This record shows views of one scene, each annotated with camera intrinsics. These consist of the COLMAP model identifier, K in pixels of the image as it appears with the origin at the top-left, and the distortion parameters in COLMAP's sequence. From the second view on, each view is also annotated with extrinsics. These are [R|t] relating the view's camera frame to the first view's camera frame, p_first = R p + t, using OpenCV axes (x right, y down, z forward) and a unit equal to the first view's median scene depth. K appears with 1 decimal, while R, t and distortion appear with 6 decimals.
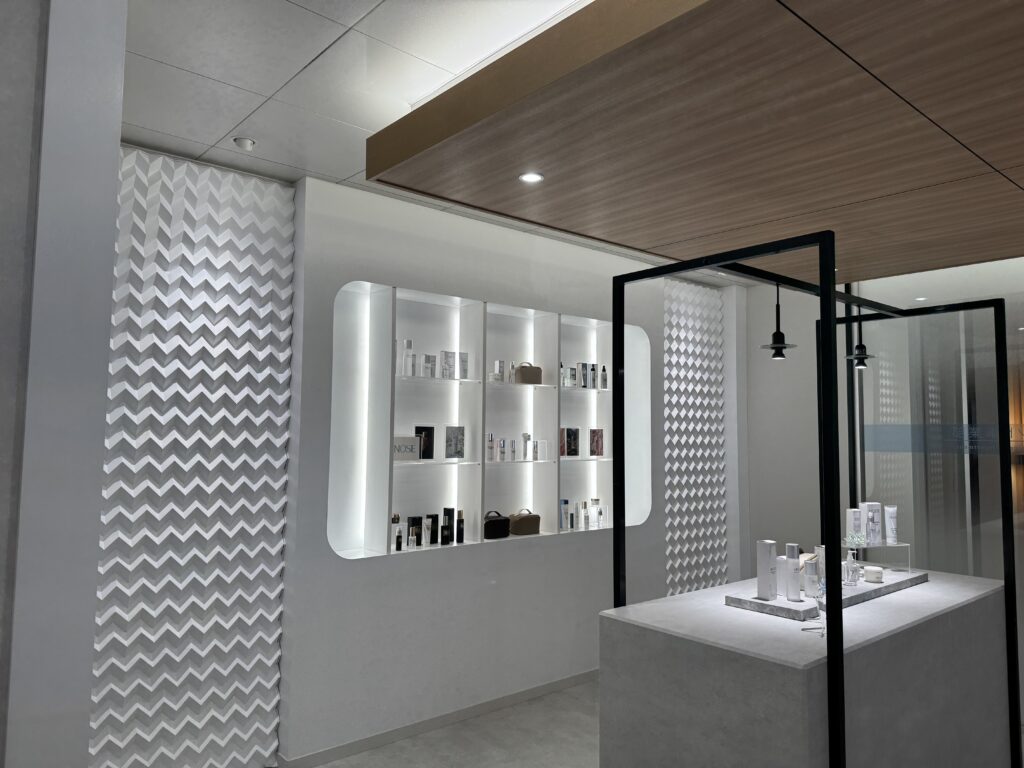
lens RADIAL K [[713.3, 0, 512.0], [0, 713.3, 384.0], [0, 0, 1]] dist [0.021405, -0.000751]
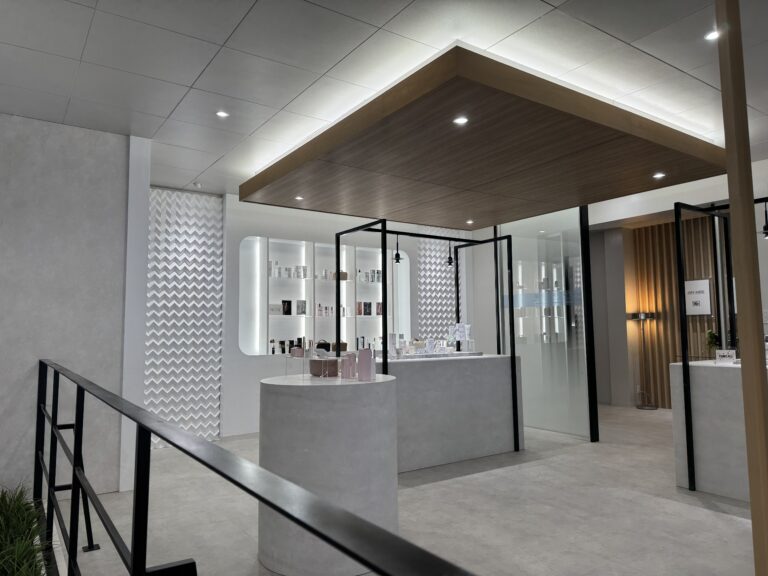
lens RADIAL K [[539.0, 0, 384.0], [0, 539.0, 288.0], [0, 0, 1]] dist [0.088722, -0.001402]
pose [[0.995094, -0.028456, -0.094756, 0.402003], [0.027386, 0.999546, -0.012570, 0.061184], [0.095071, 0.009914, 0.995421, -0.756538]]
